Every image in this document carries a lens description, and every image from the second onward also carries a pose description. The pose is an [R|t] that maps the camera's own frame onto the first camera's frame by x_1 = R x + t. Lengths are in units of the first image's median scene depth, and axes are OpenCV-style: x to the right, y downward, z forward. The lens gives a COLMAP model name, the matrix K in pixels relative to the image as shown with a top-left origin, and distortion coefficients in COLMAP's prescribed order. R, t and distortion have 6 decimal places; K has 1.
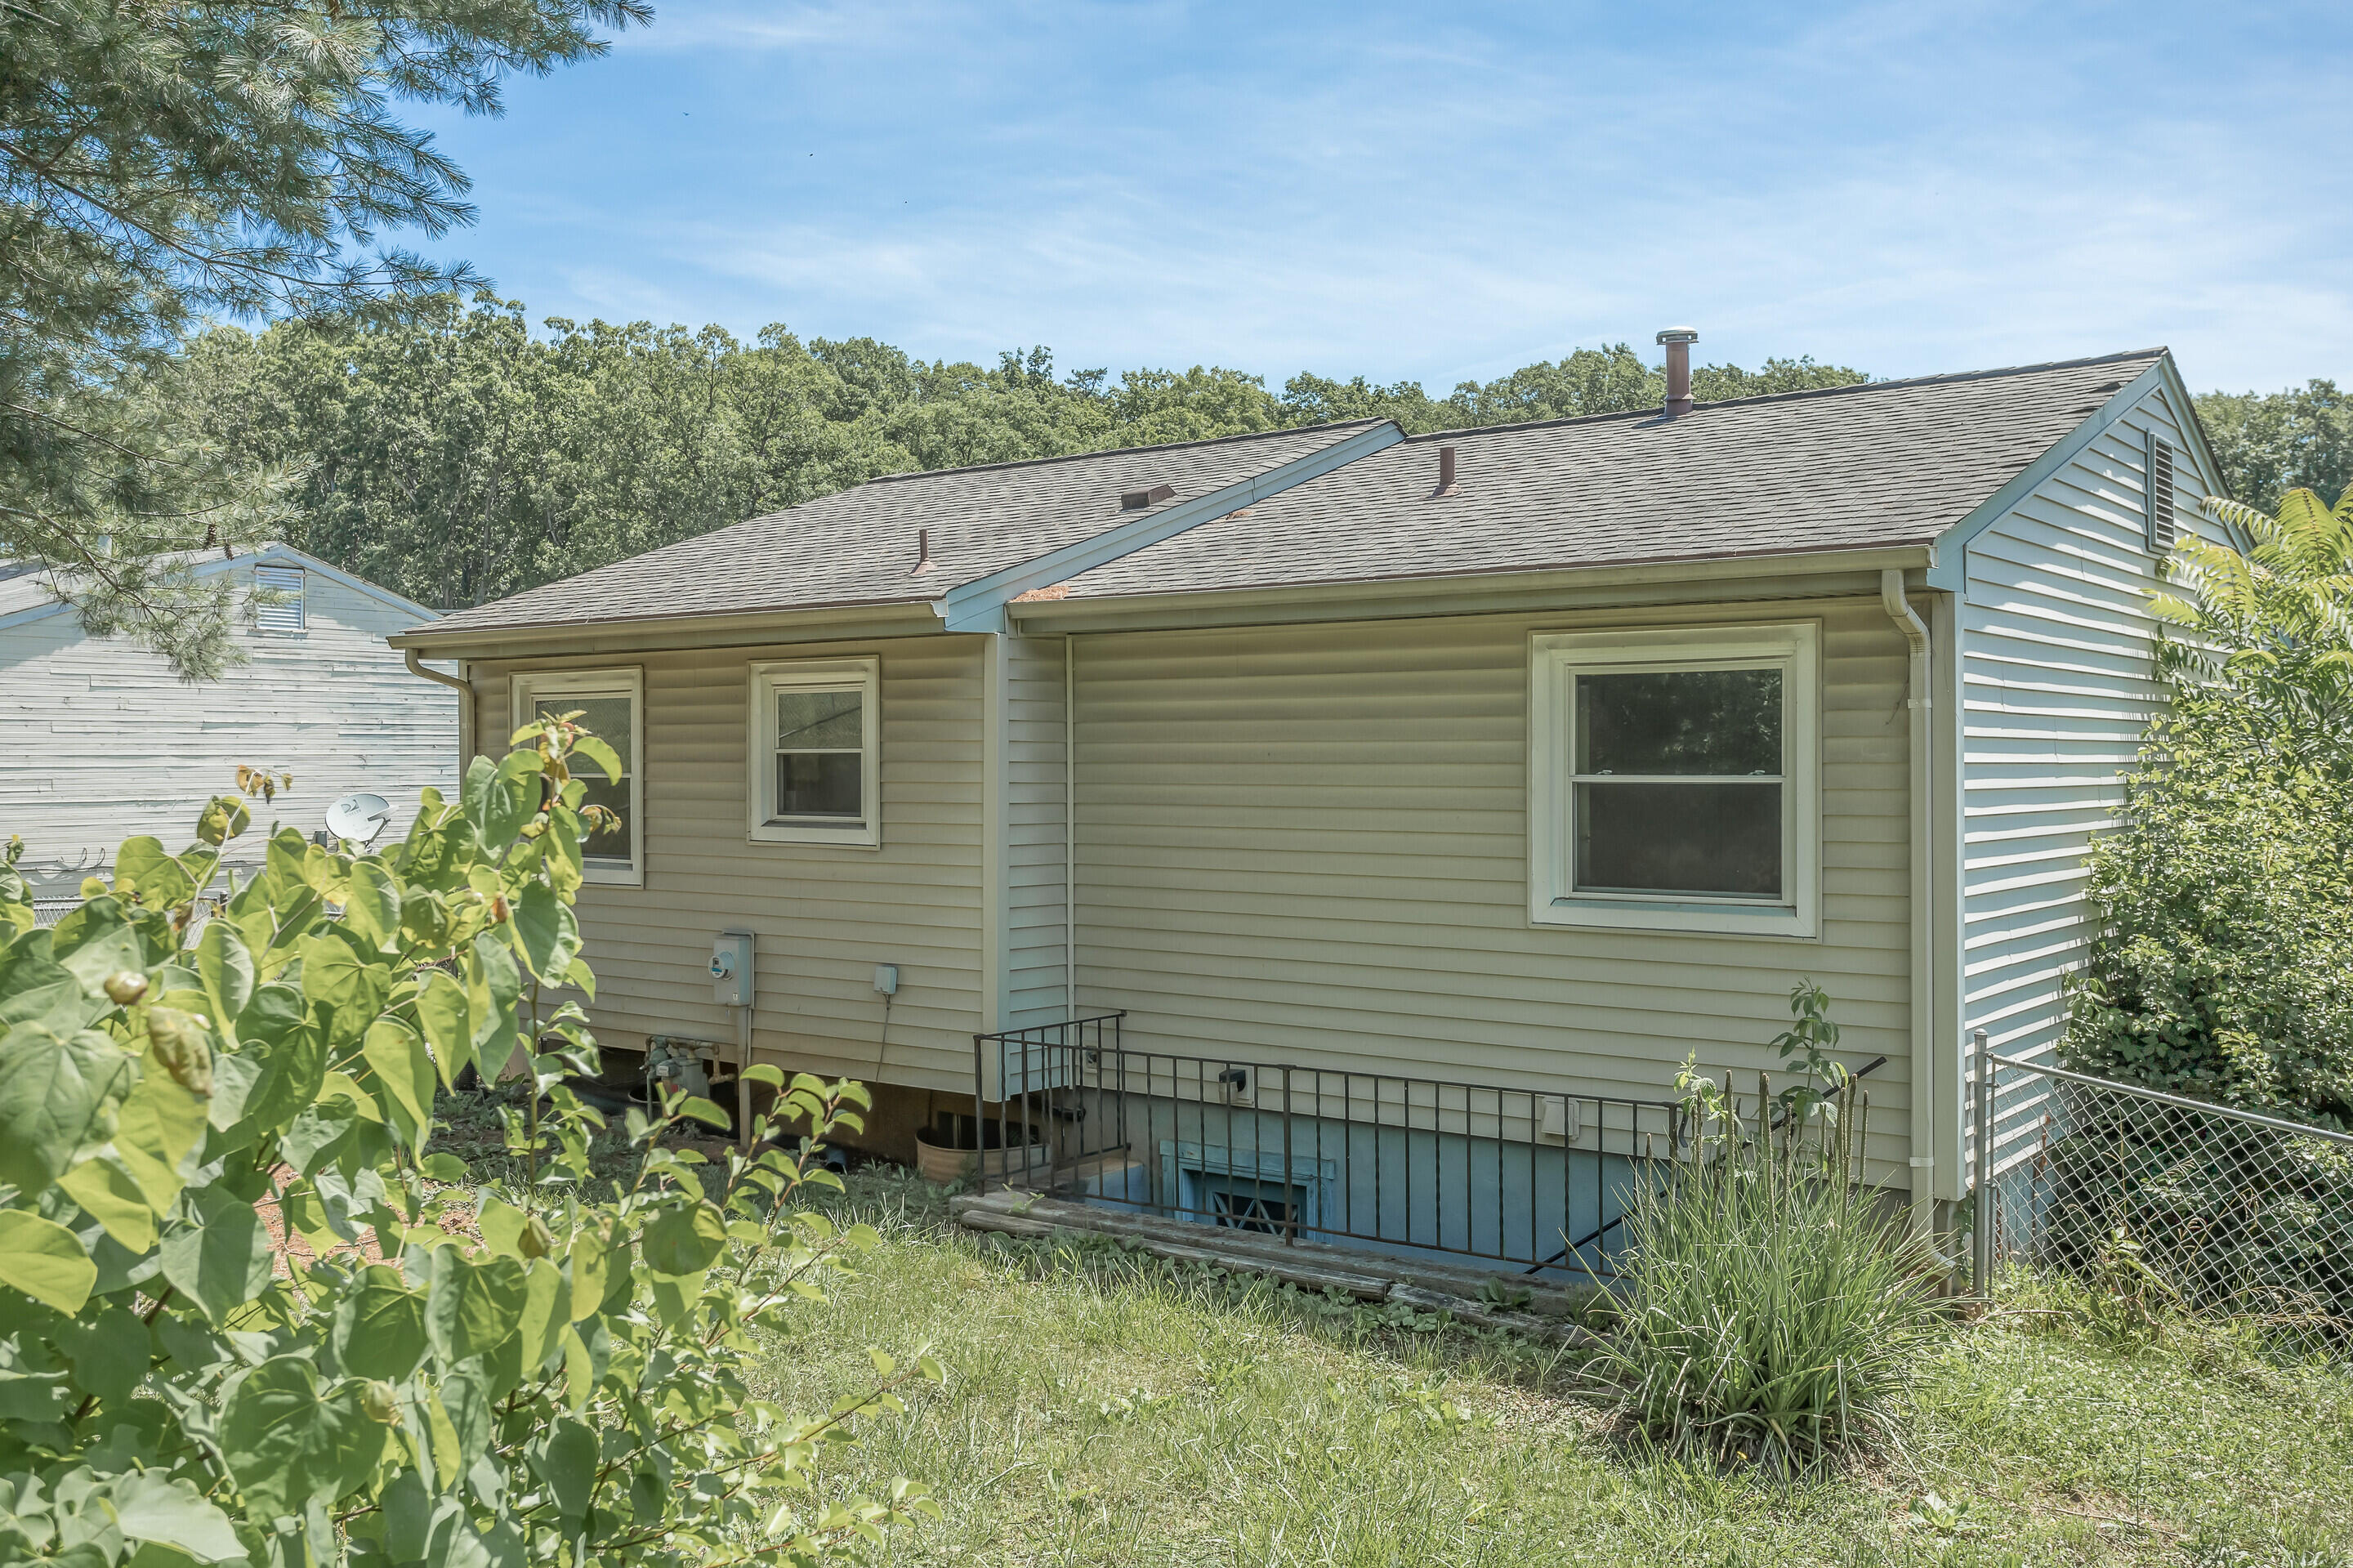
lens RADIAL K [[2071.6, 0, 1176.5], [0, 2071.6, 784.0], [0, 0, 1]] dist [-0.152636, 0.001087]
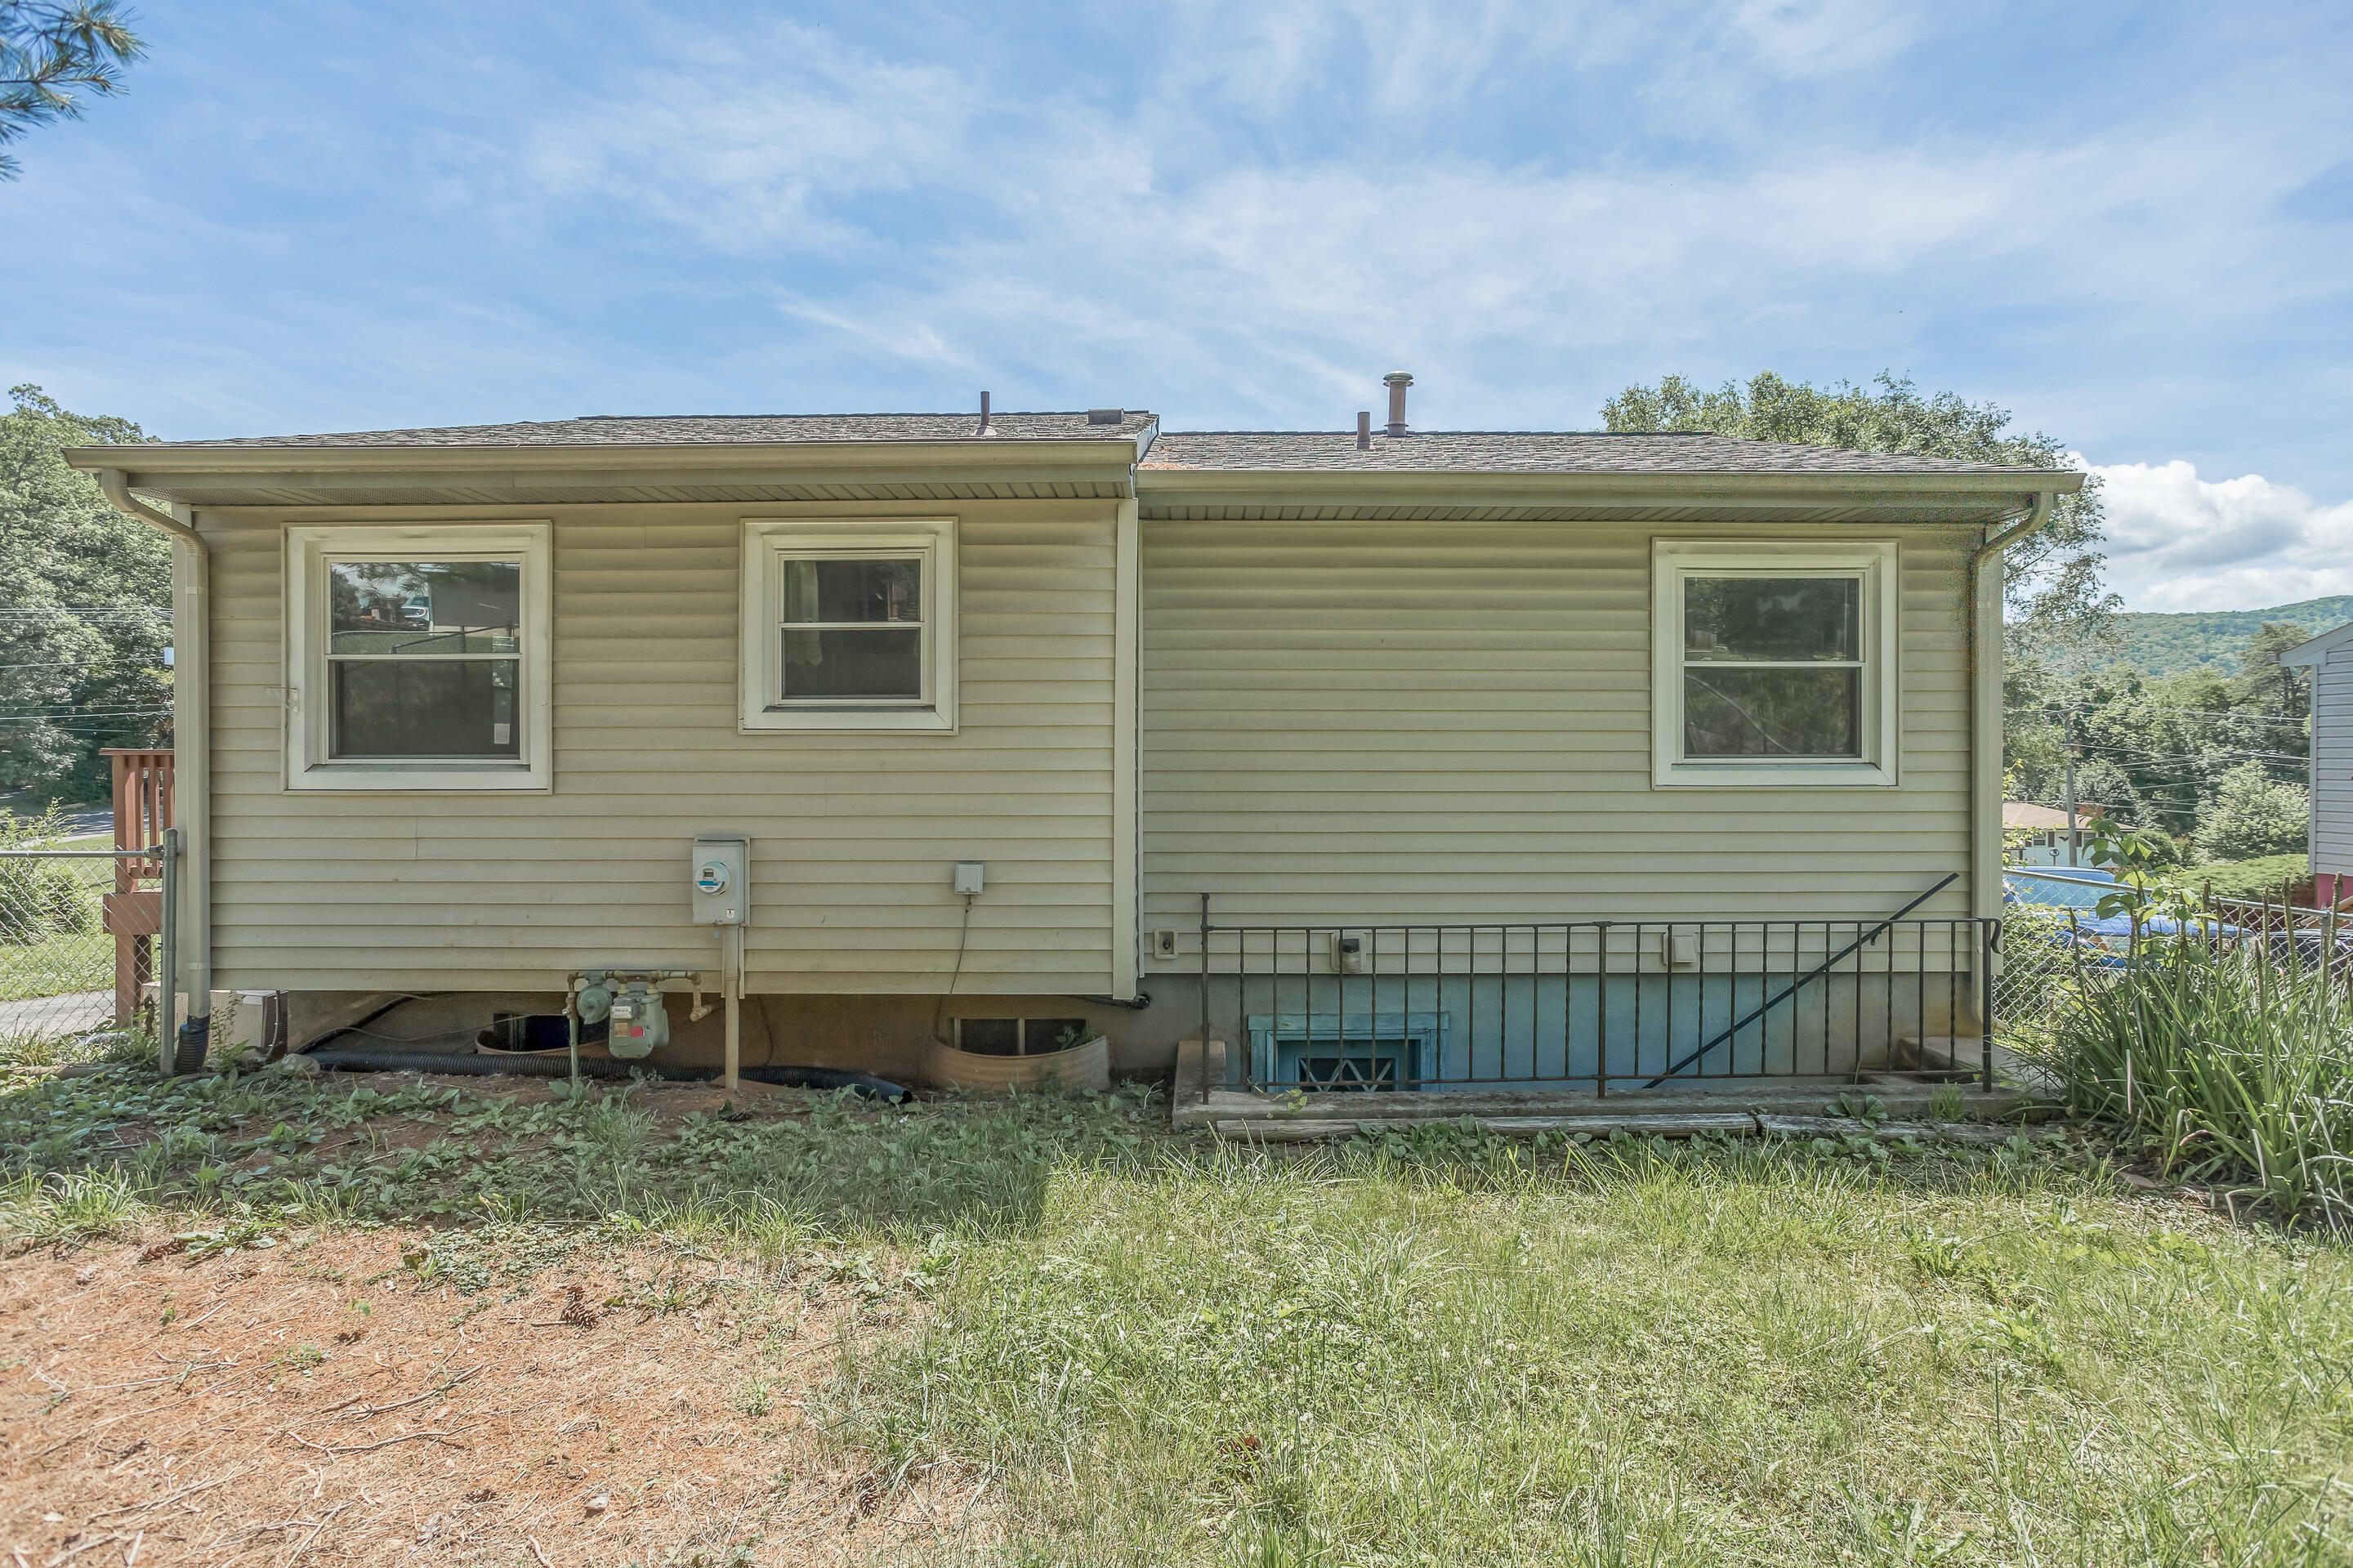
lens RADIAL K [[1138.1, 0, 1079.8], [0, 1138.1, 780.1], [0, 0, 1]] dist [-0.039777, 0.000261]
pose [[0.800242, -0.000321, 0.599678, -0.434566], [0.006692, 0.999942, -0.008396, 0.061527], [-0.599640, 0.010732, 0.800198, 0.622454]]
